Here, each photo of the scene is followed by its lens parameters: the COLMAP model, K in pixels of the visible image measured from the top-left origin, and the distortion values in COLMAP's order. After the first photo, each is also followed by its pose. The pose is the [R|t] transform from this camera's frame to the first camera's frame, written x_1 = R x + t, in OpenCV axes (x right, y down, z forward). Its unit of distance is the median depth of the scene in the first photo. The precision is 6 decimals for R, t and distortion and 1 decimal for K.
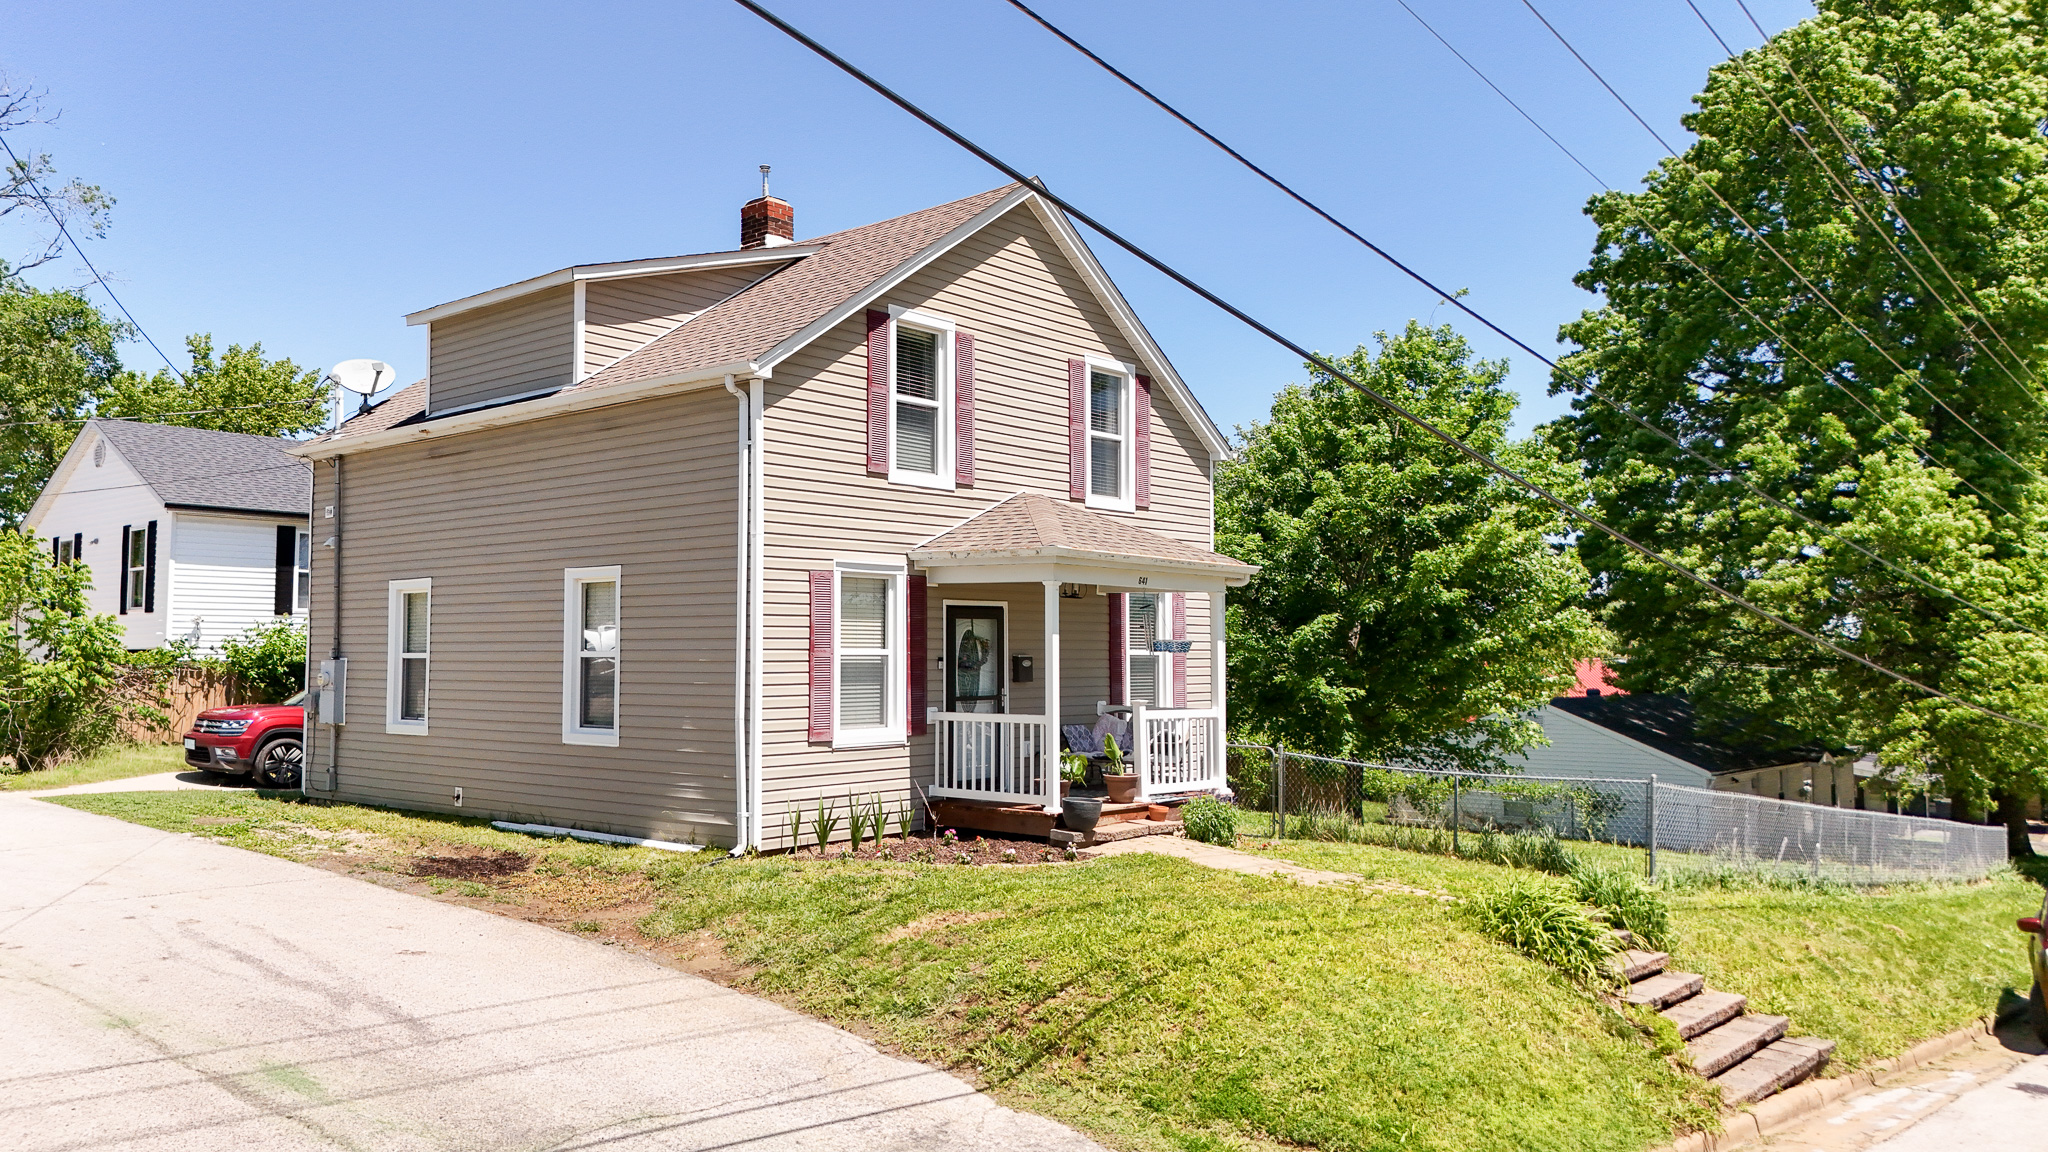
lens RADIAL K [[1517.0, 0, 1006.1], [0, 1517.0, 579.2], [0, 0, 1]] dist [-0.001995, -0.003126]
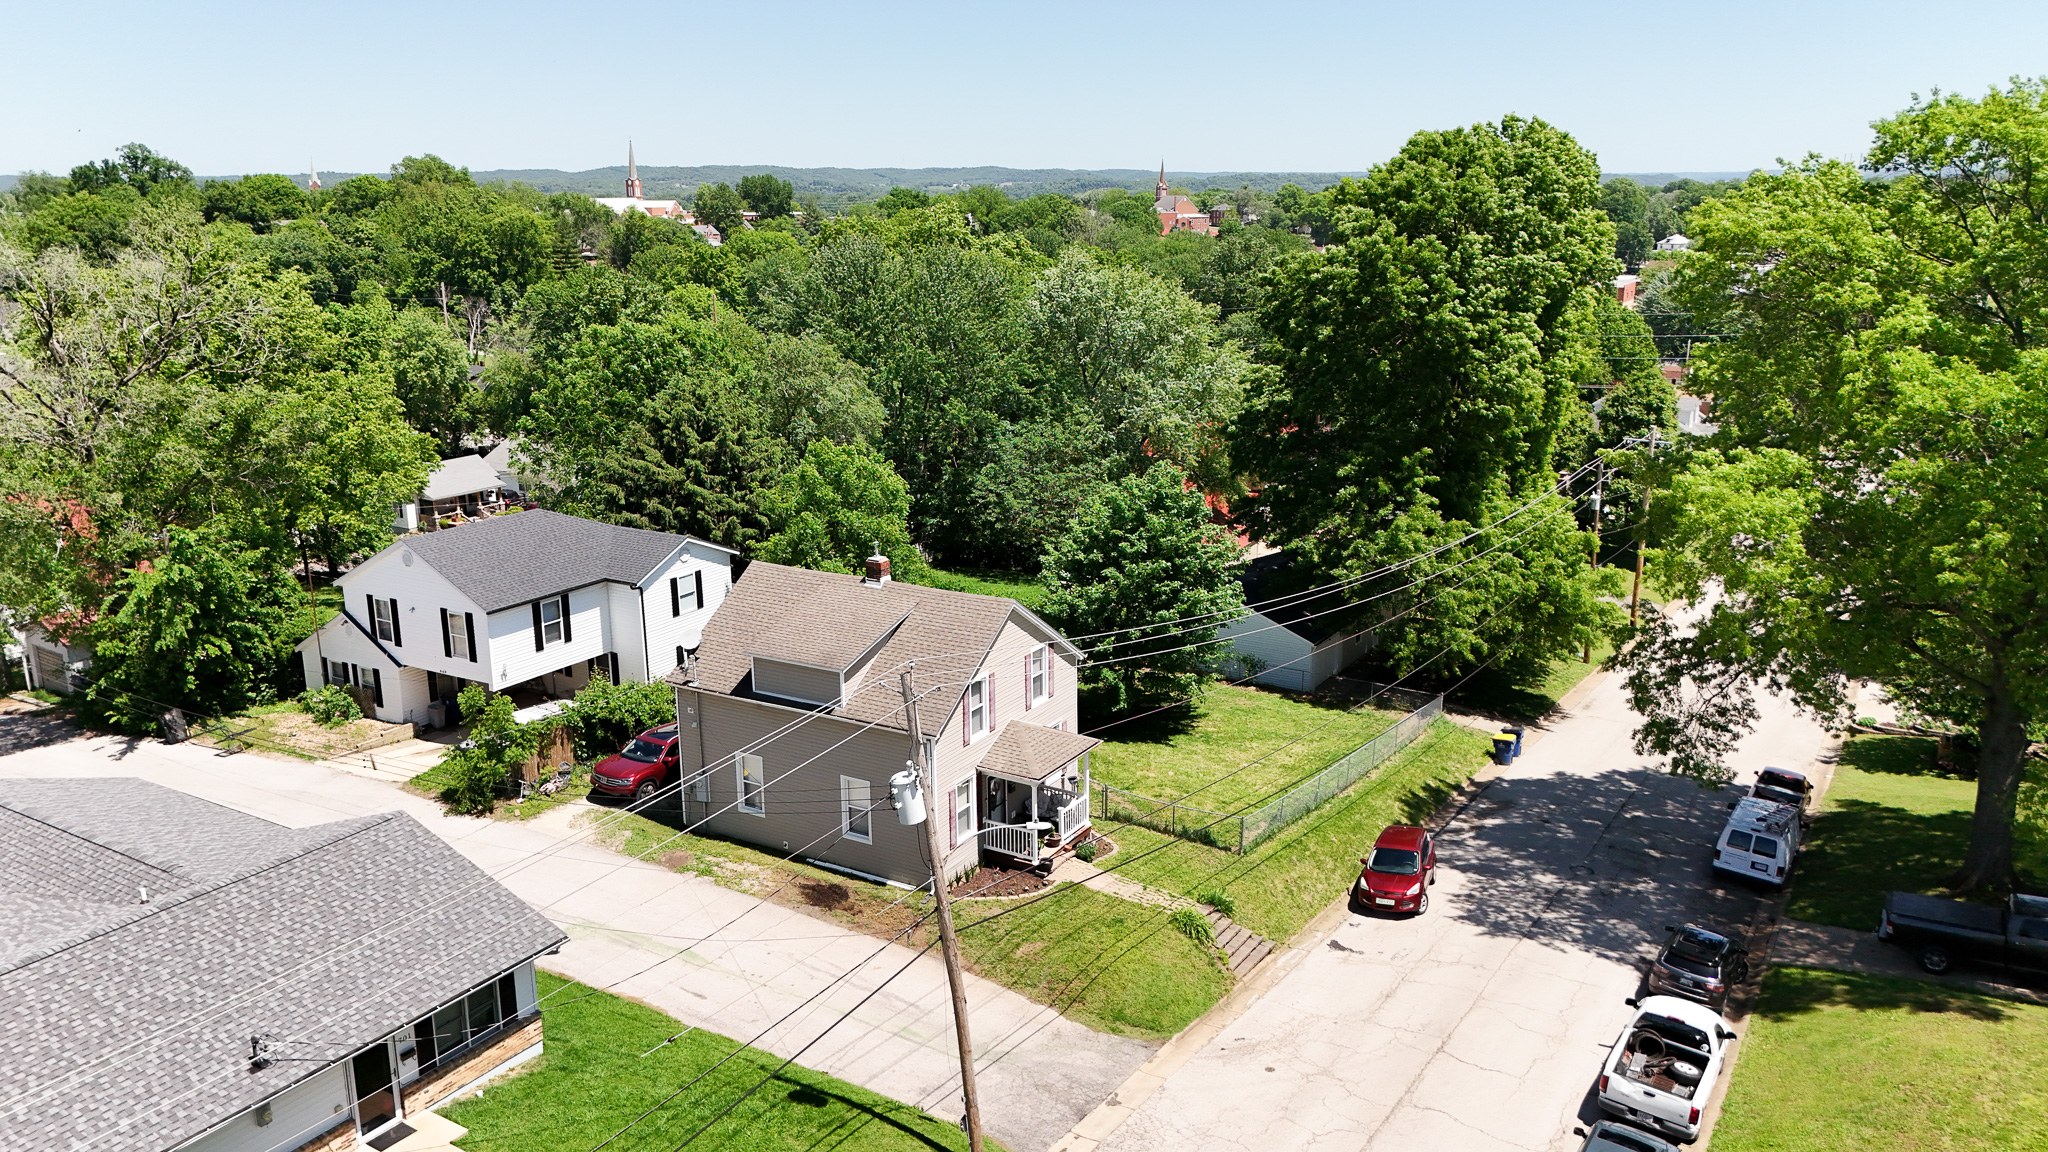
lens RADIAL K [[1517.0, 0, 1034.5], [0, 1517.0, 571.7], [0, 0, 1]] dist [-0.001995, -0.003126]
pose [[0.981403, -0.044727, 0.186677, -0.447840], [-0.014181, 0.952925, 0.302873, -1.154217], [-0.191436, -0.299888, 0.934569, -1.399916]]
